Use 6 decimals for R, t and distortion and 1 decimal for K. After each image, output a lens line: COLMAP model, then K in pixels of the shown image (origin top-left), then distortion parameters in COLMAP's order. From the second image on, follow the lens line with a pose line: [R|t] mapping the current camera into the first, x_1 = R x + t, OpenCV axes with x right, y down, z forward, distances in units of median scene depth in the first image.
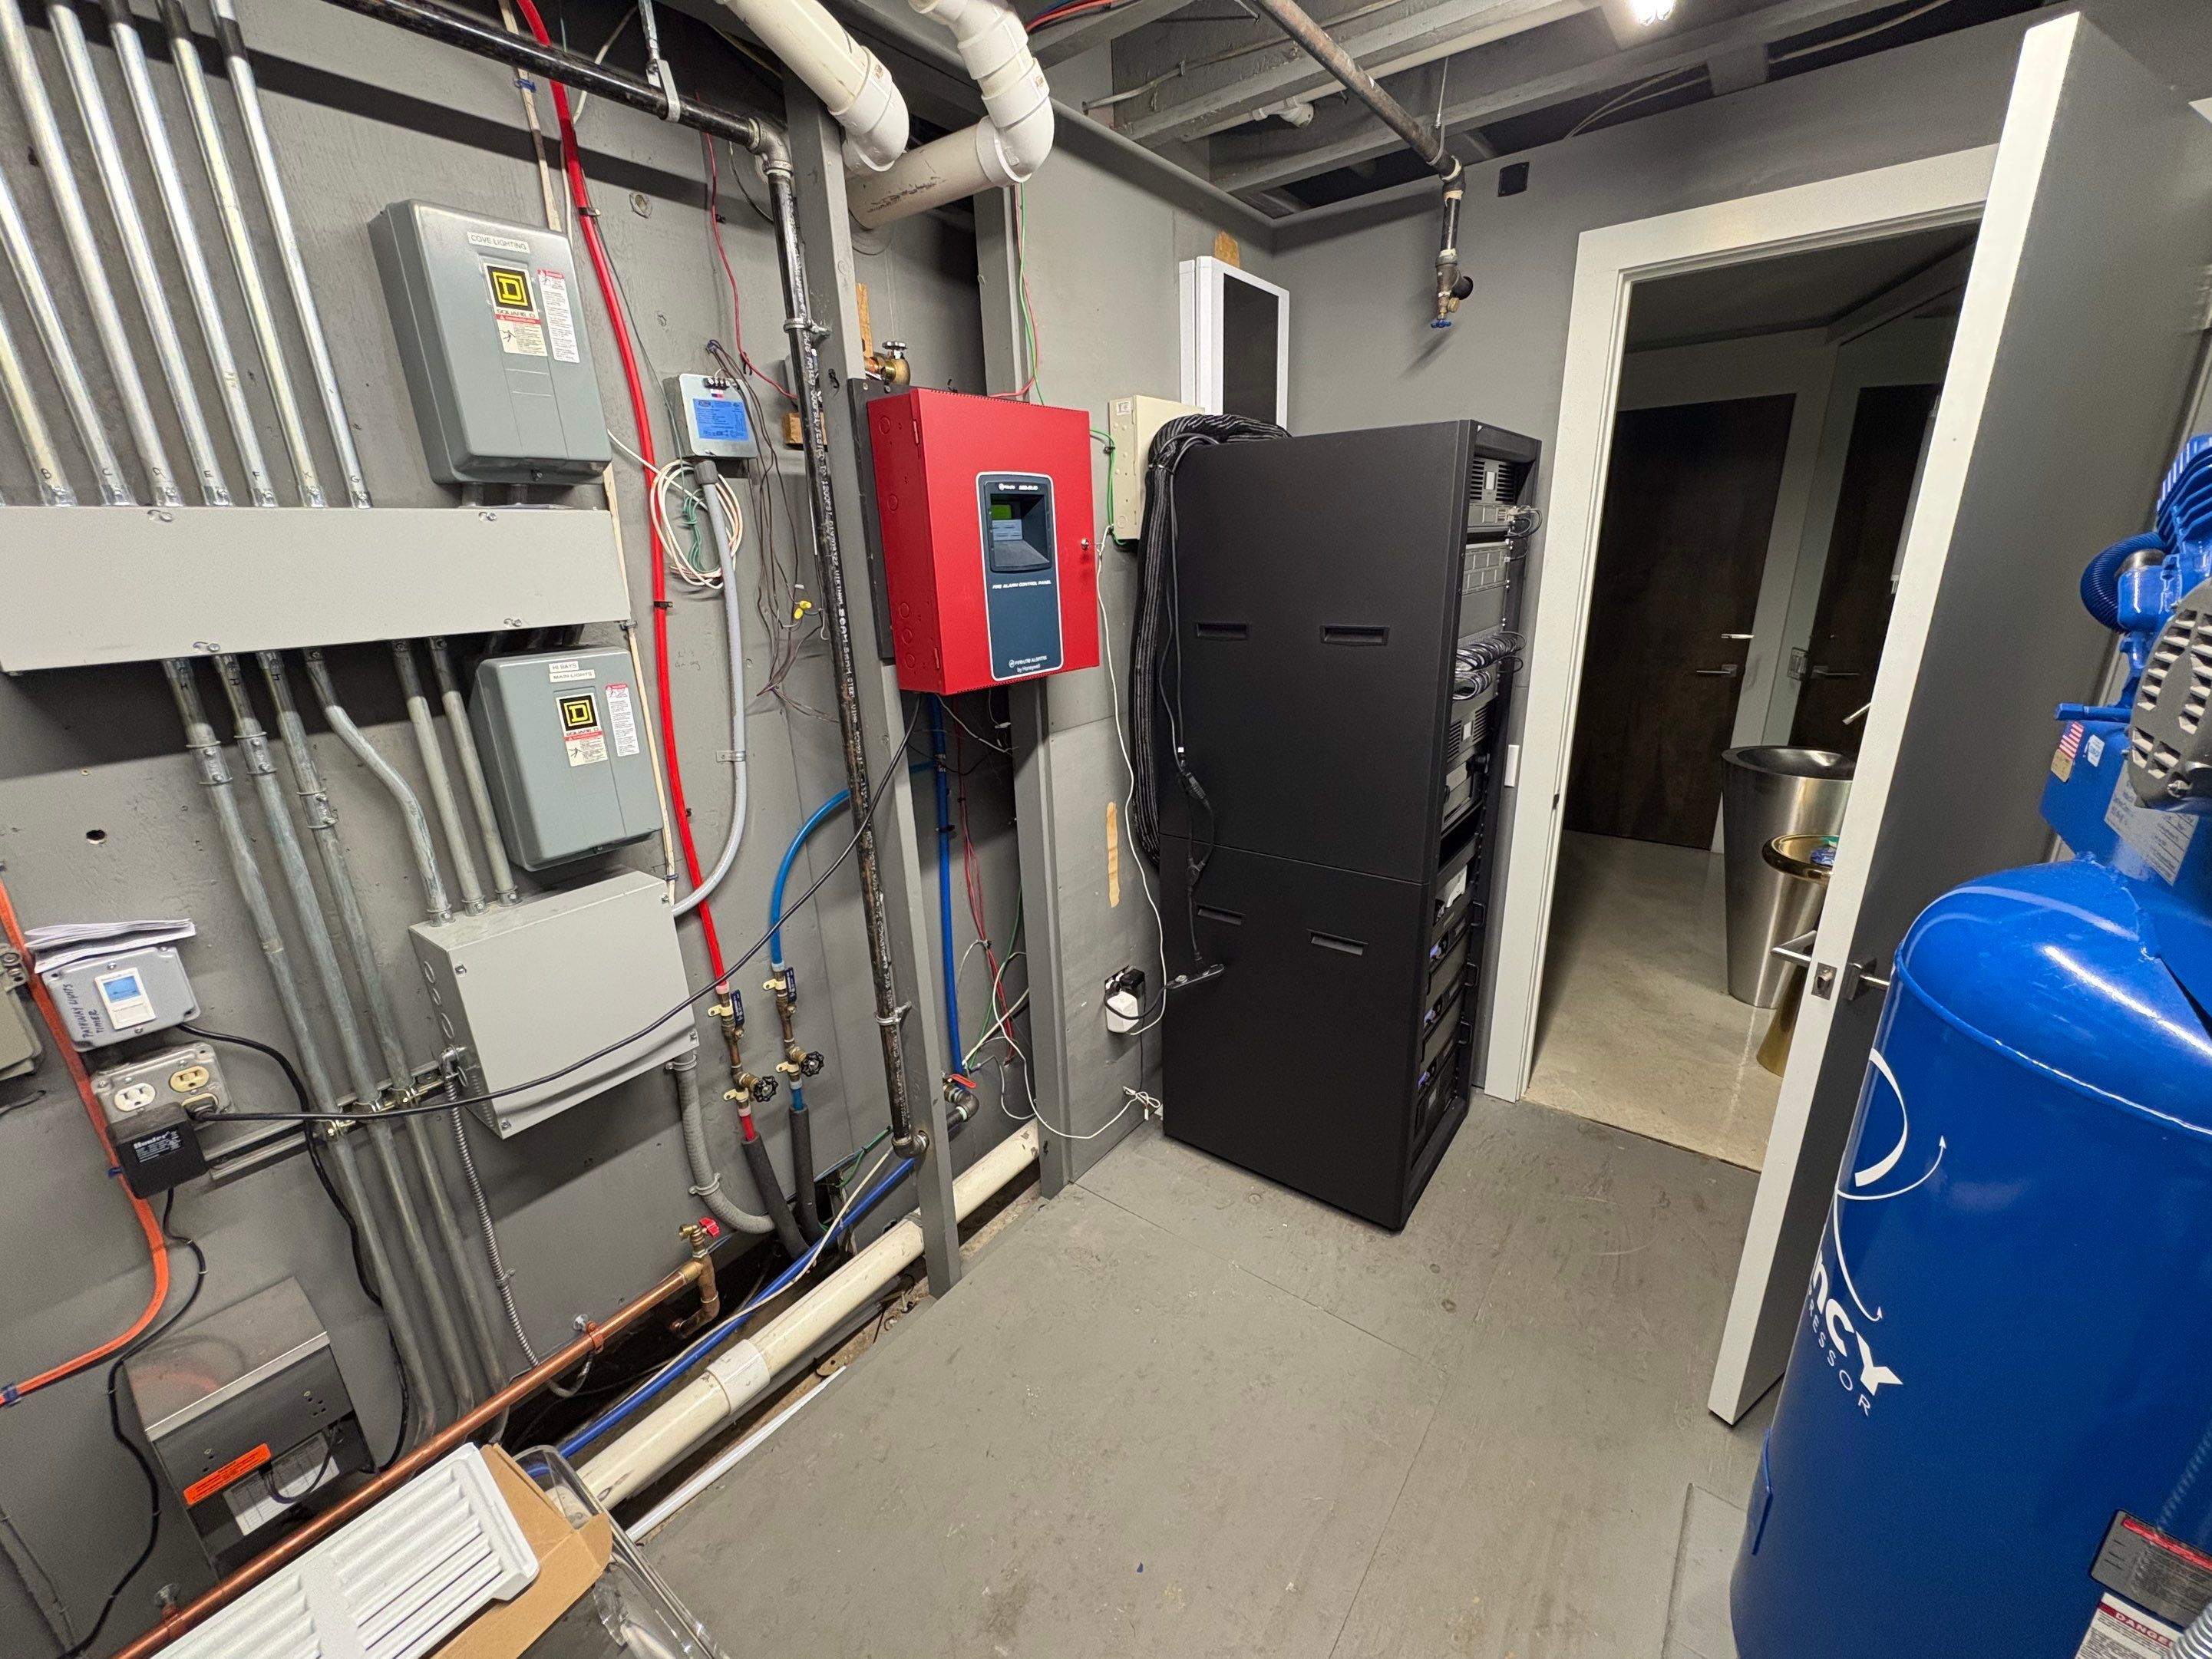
lens RADIAL K [[892.0, 0, 1102.3], [0, 892.0, 831.6], [0, 0, 1]] dist [-0.000903, 0.000357]
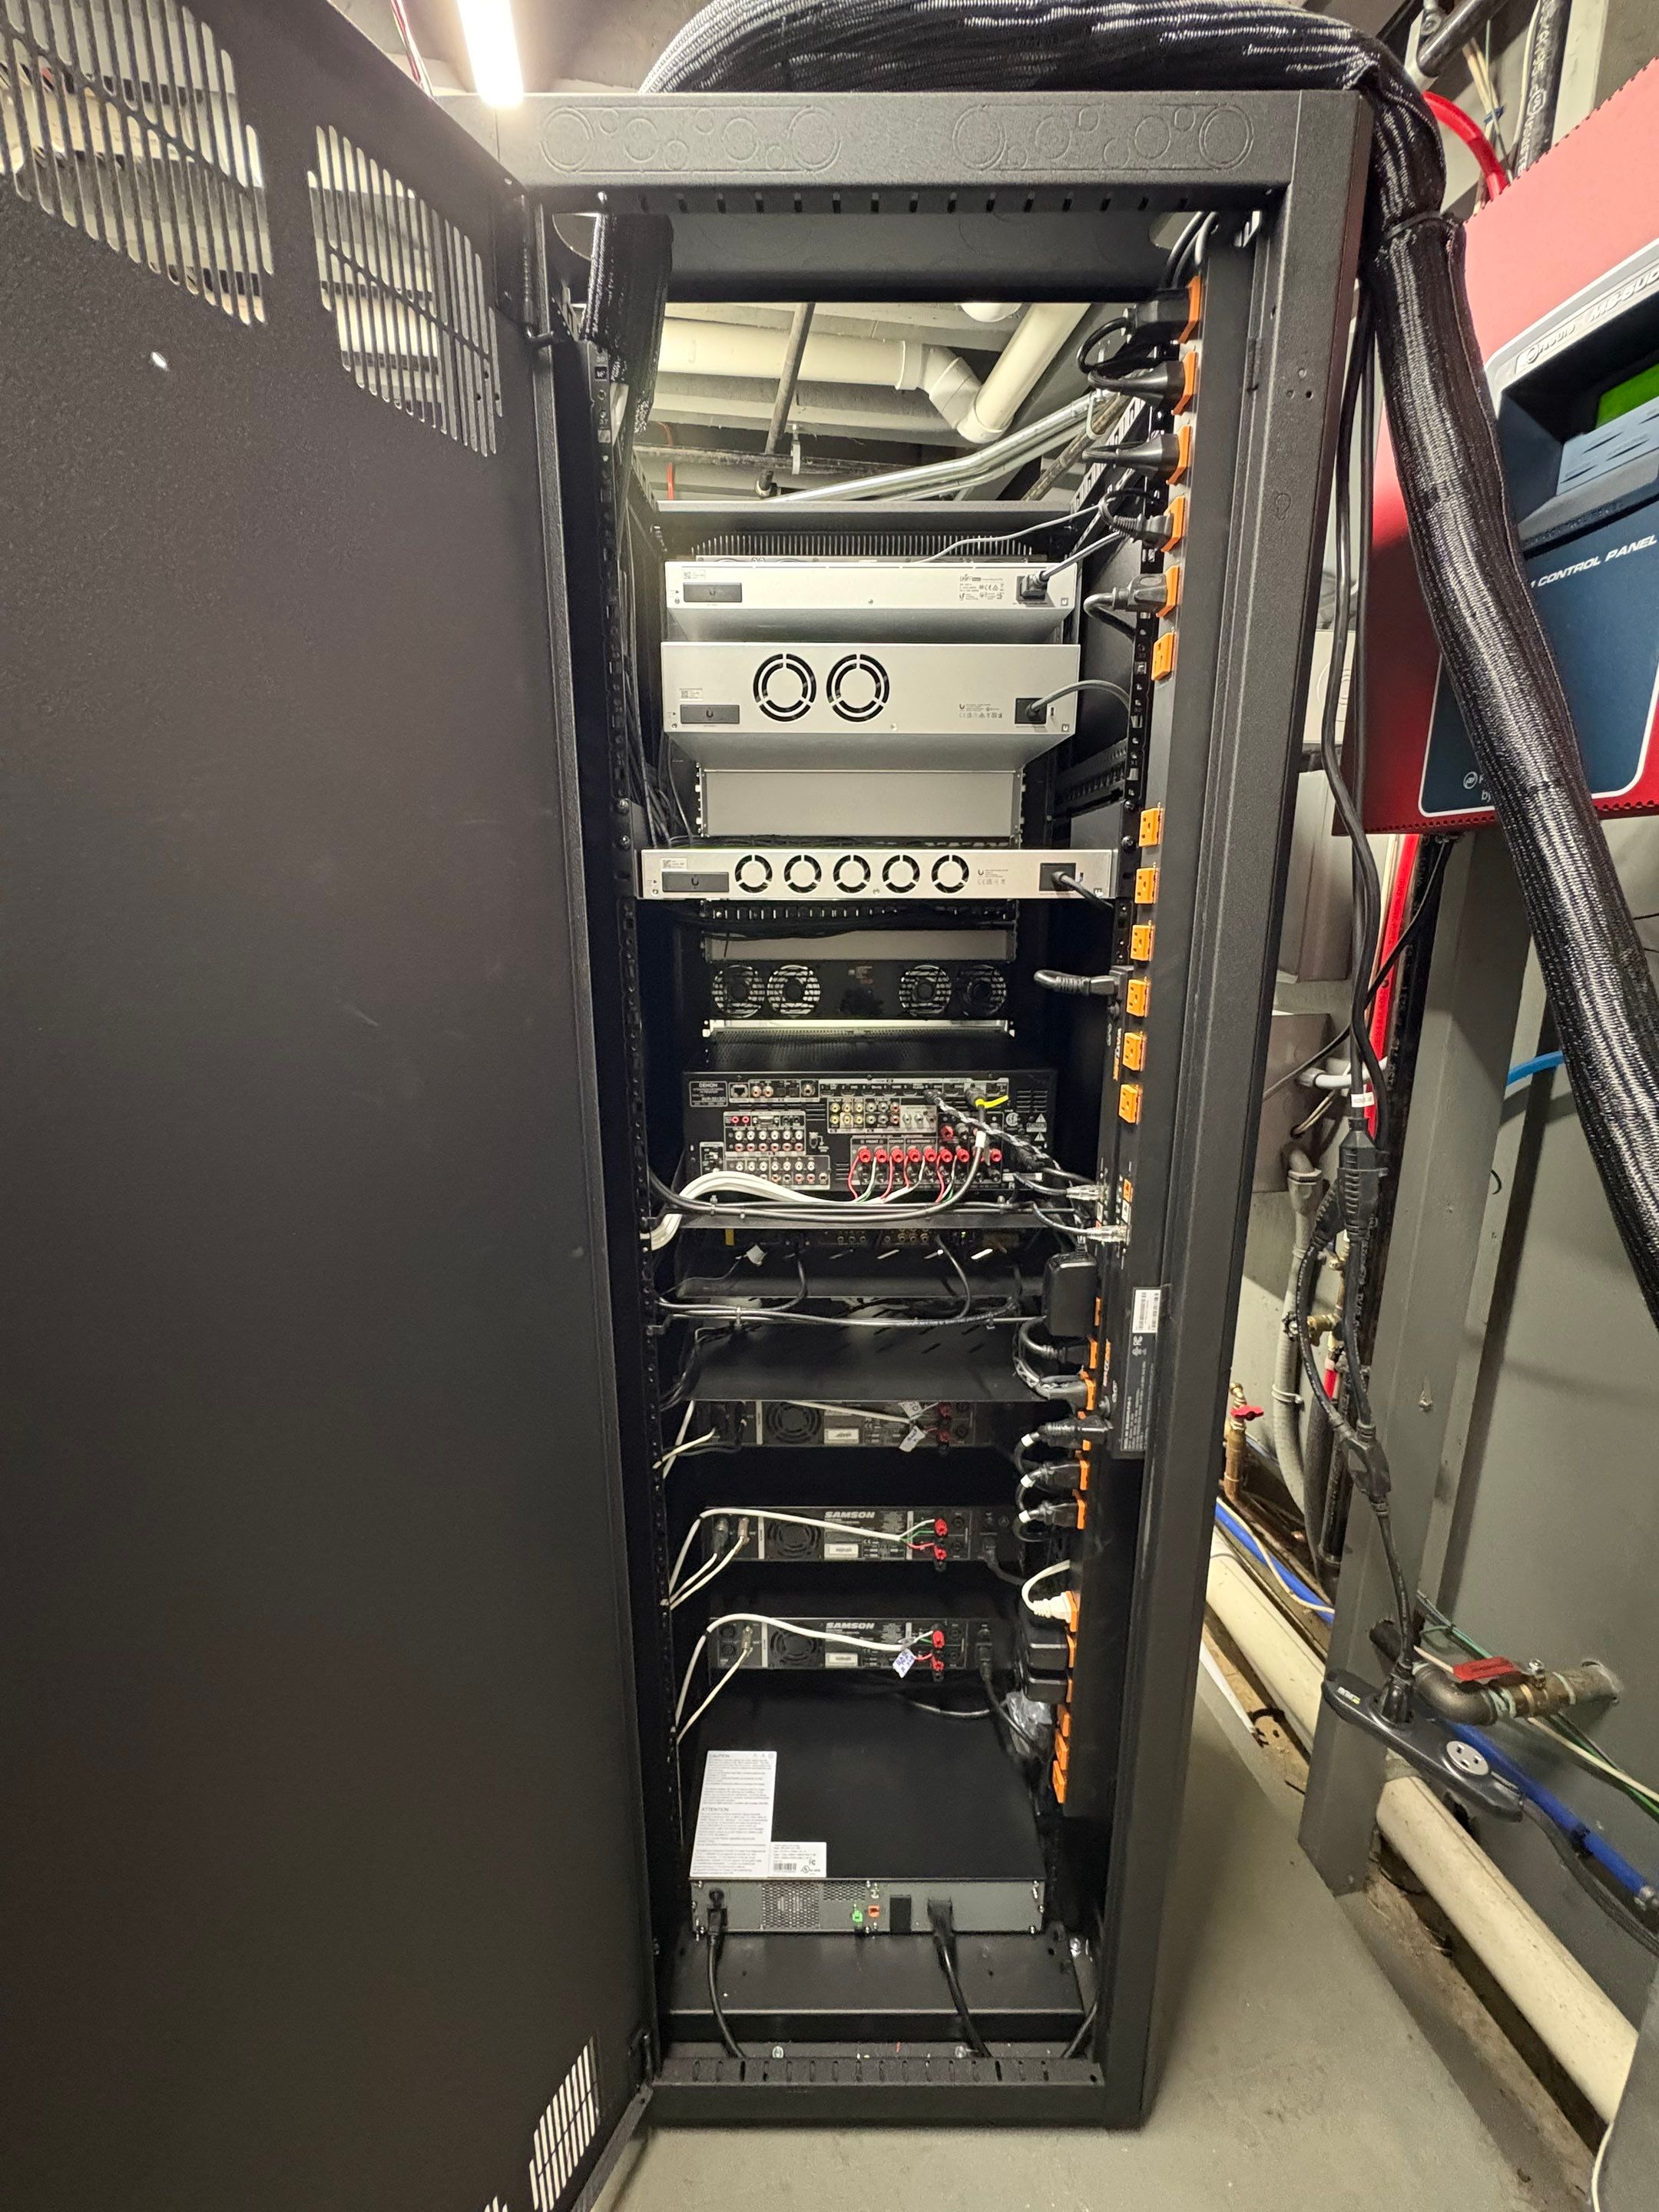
lens RADIAL K [[892.1, 0, 829.5], [0, 892.1, 1106.0], [0, 0, 1]] dist [-0.000903, 0.000357]
pose [[-0.671277, 0.205554, -0.712134, 0.369726], [-0.202281, 0.873501, 0.442807, -0.140064], [0.713071, 0.441297, -0.544781, 0.851976]]
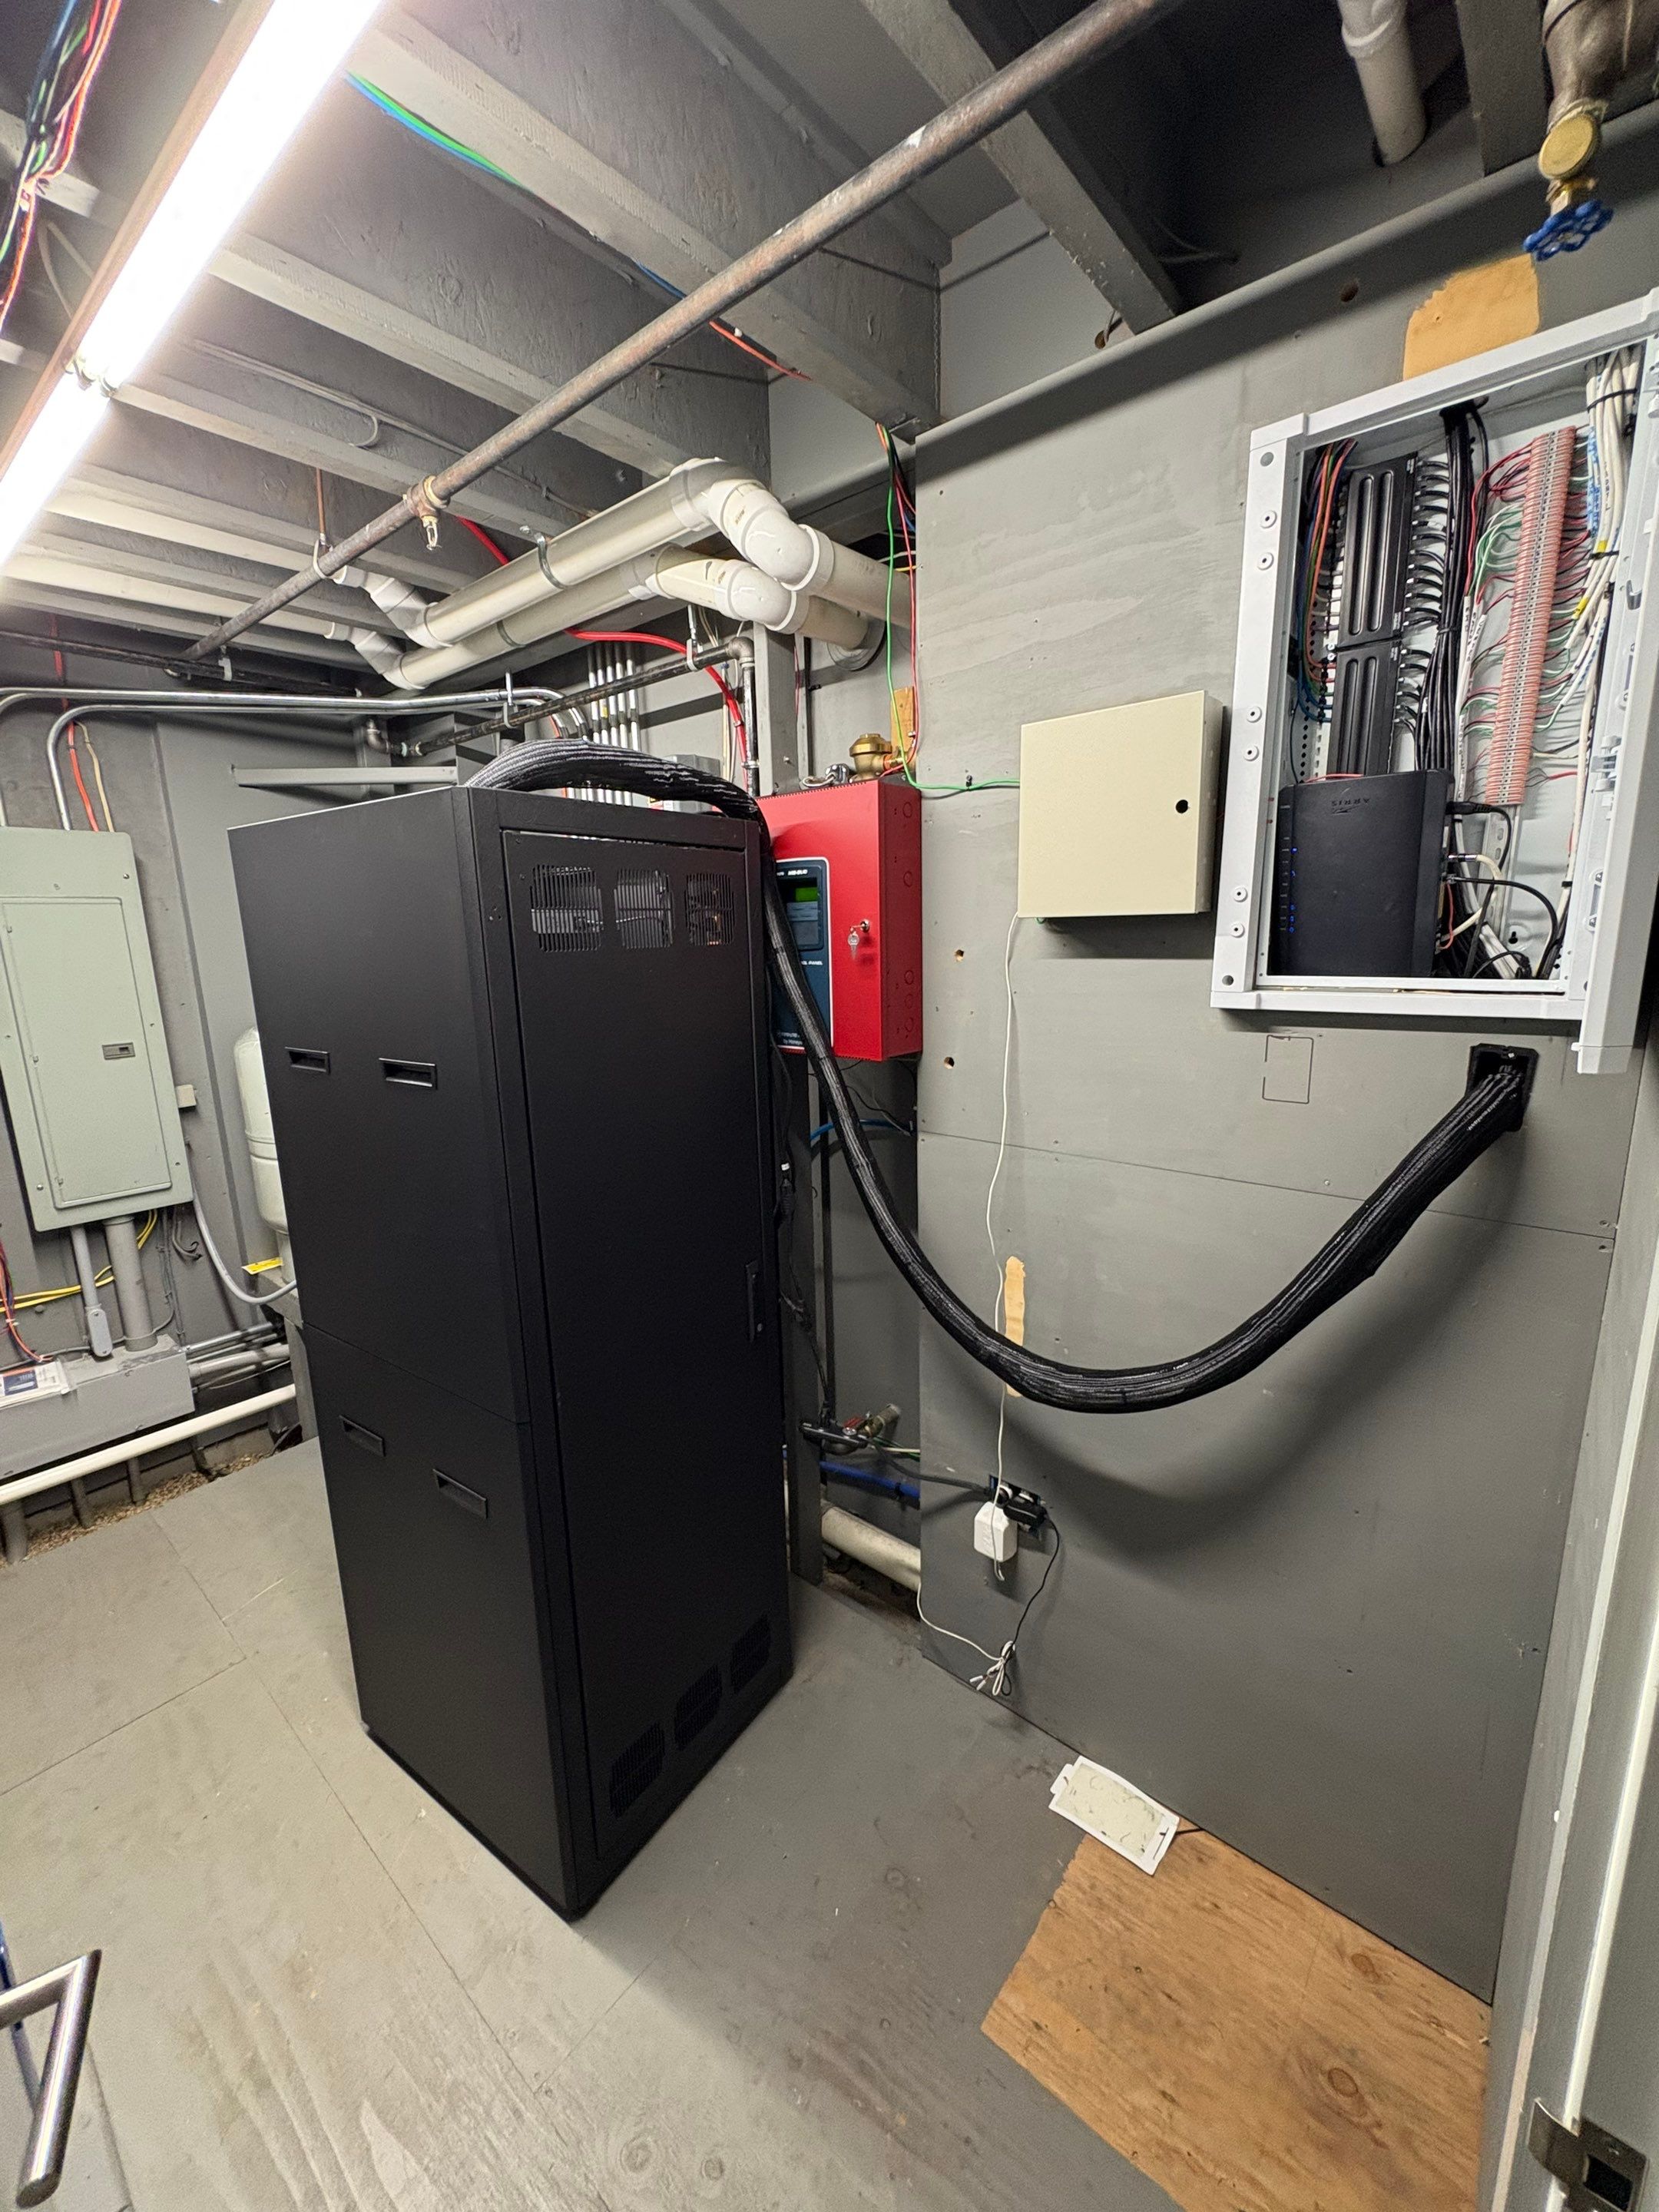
lens RADIAL K [[897.1, 0, 831.9], [0, 897.1, 1094.0], [0, 0, 1]] dist [-0.000225, -0.000258]
pose [[-0.040844, 0.236280, -0.970826, 0.752213], [-0.283456, 0.928977, 0.238020, -0.314946], [0.958115, 0.284908, 0.029032, 0.821094]]
